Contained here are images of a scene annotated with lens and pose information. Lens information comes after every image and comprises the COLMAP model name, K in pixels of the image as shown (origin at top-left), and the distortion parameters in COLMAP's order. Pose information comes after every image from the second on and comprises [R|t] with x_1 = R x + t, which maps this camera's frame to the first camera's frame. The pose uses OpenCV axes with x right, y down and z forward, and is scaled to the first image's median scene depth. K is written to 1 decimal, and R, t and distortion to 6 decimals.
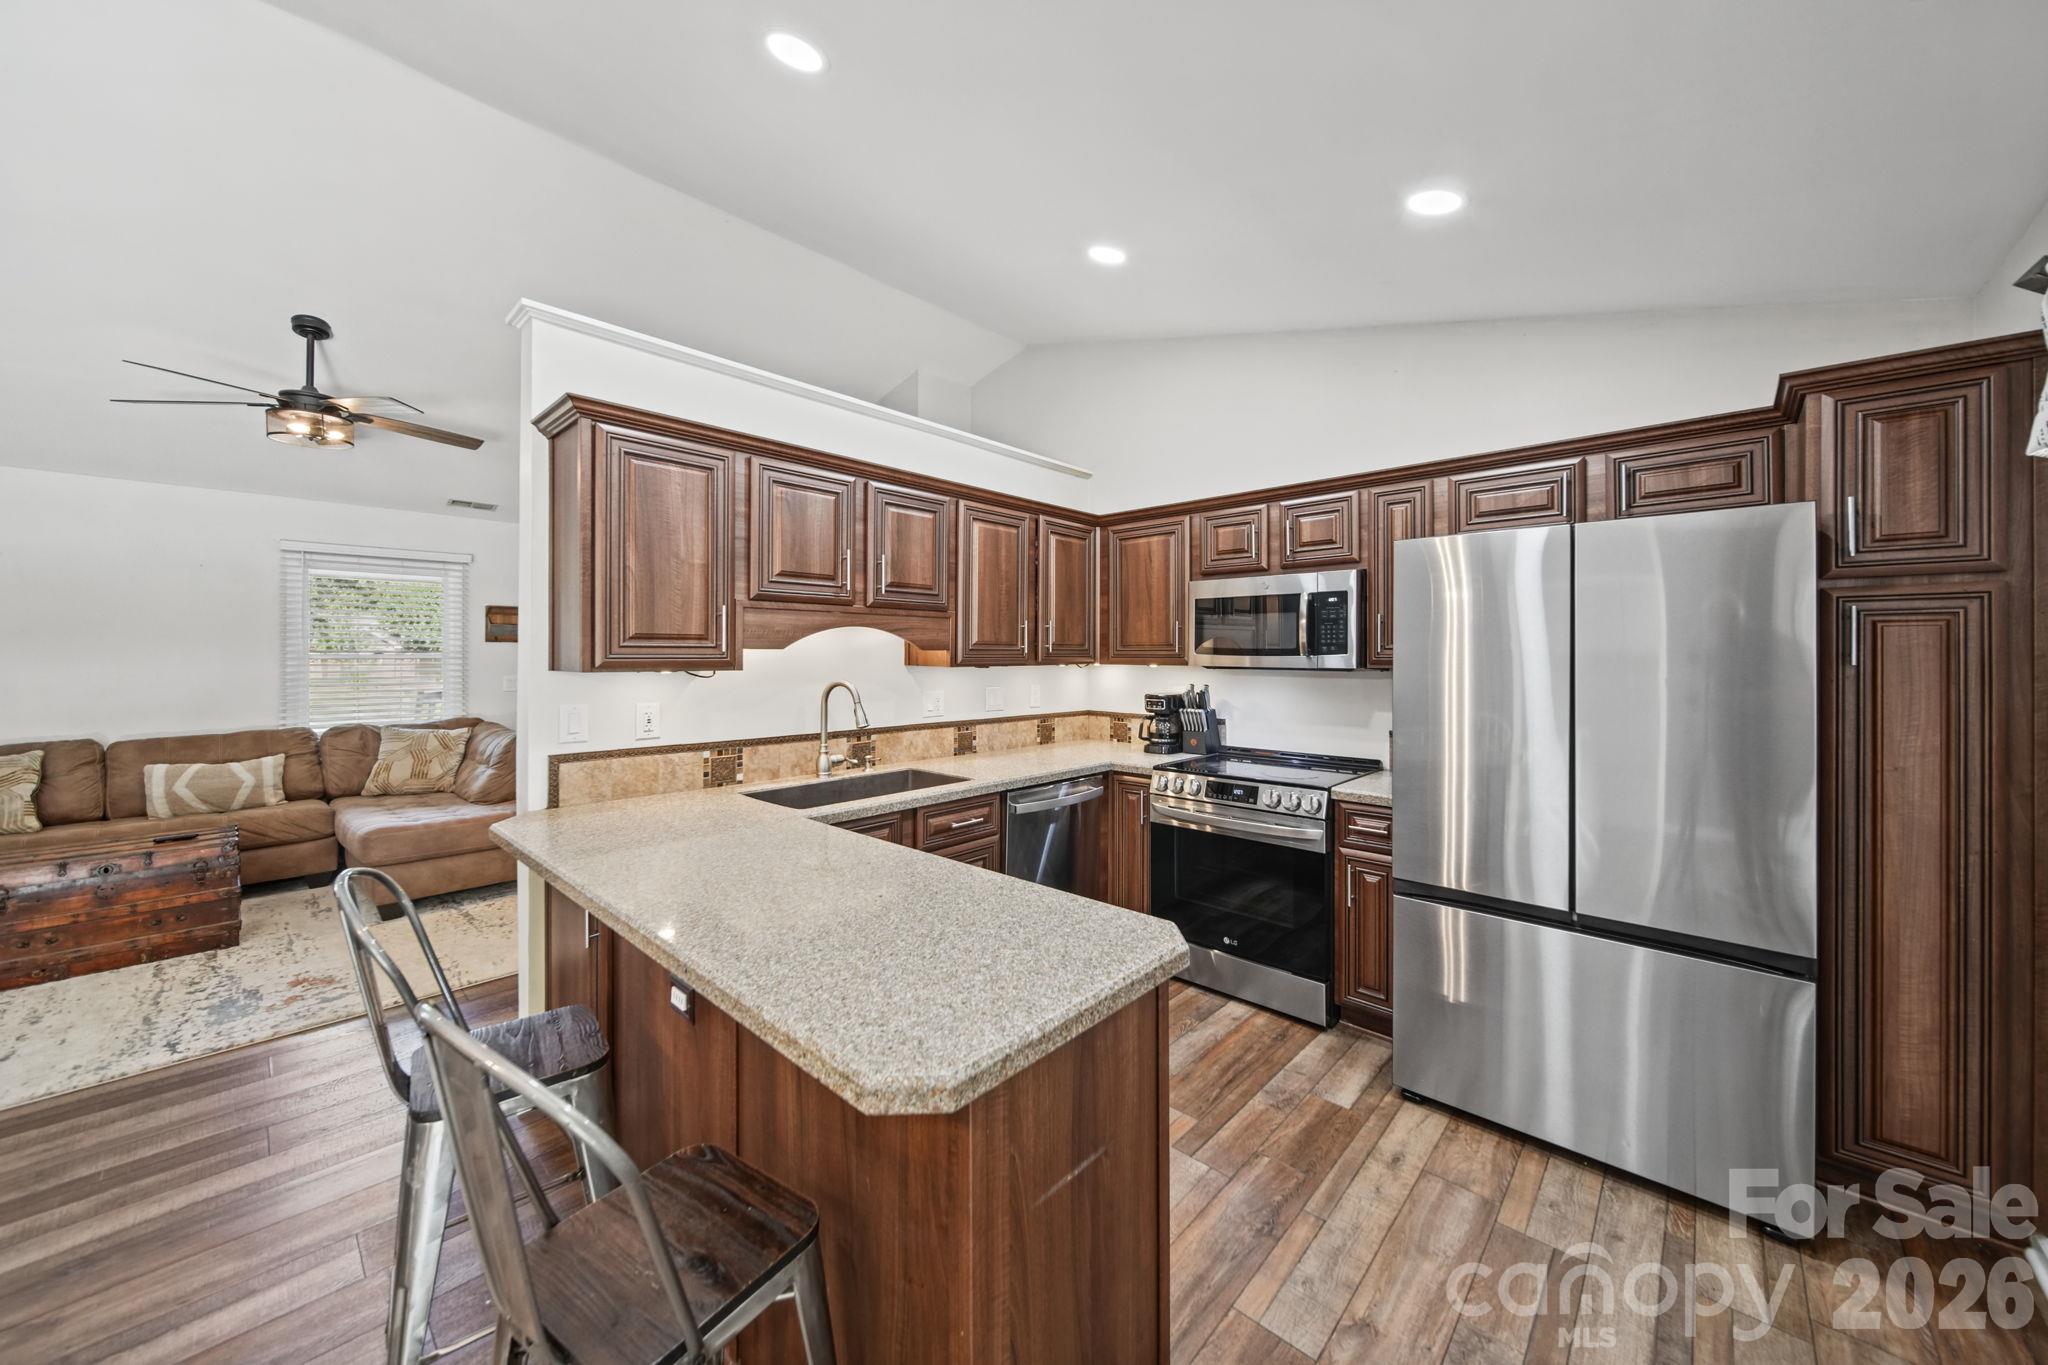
lens RADIAL K [[733.1, 0, 1021.2], [0, 733.1, 653.8], [0, 0, 1]] dist [-0.000278, 0.000003]
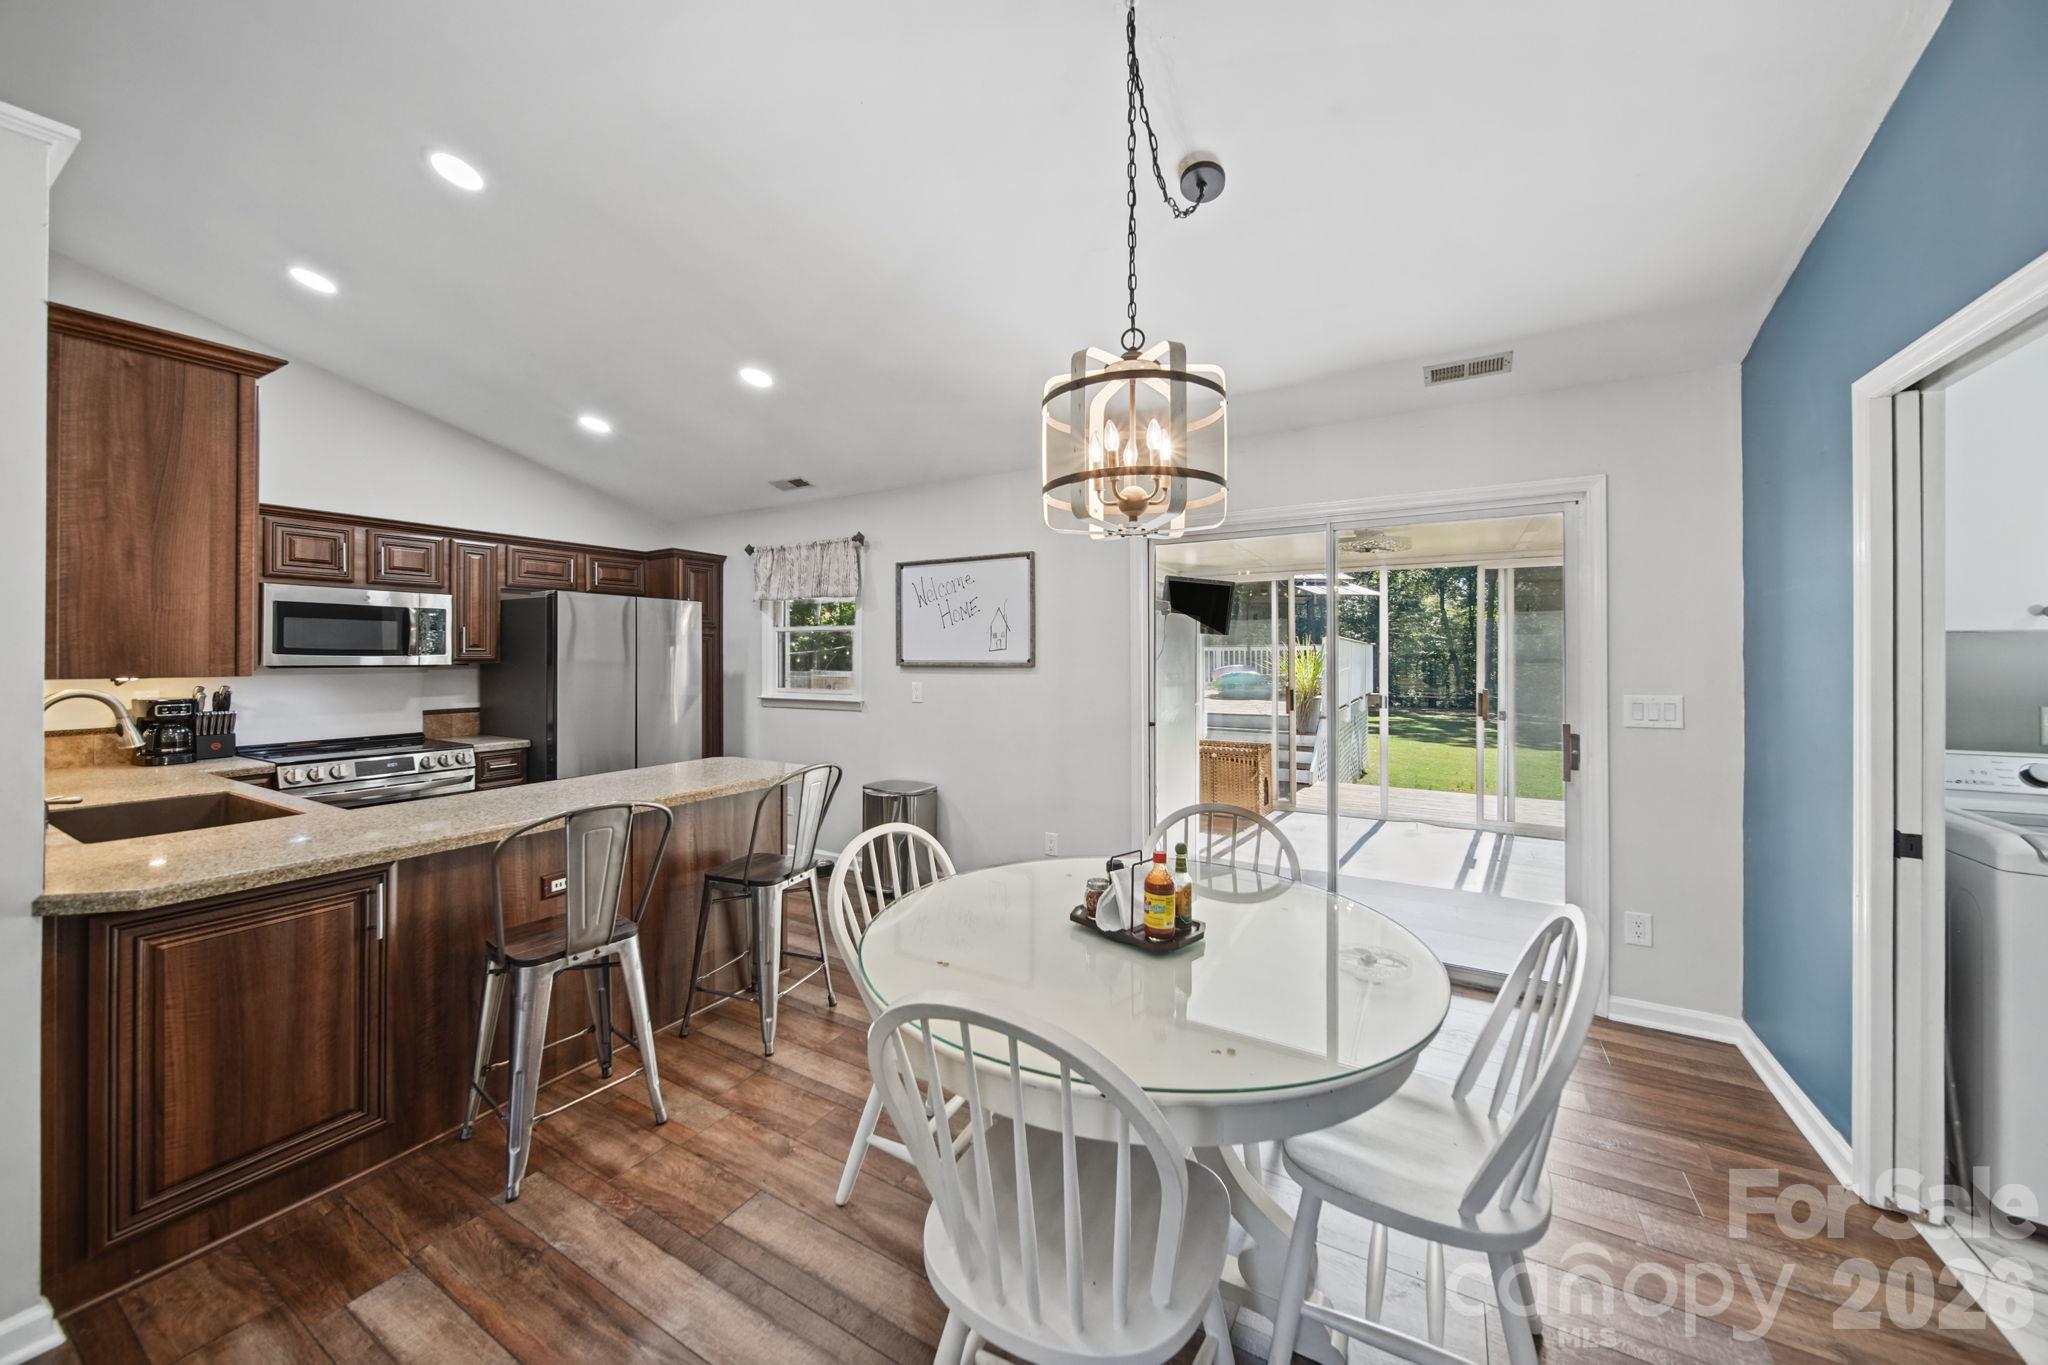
lens RADIAL K [[733.1, 0, 1021.2], [0, 733.1, 653.8], [0, 0, 1]] dist [-0.000278, 0.000003]
pose [[-0.225372, 0.005685, 0.974256, -1.104306], [-0.000177, 0.999983, -0.005877, 0.006933], [-0.974273, -0.001497, -0.225367, 0.227176]]
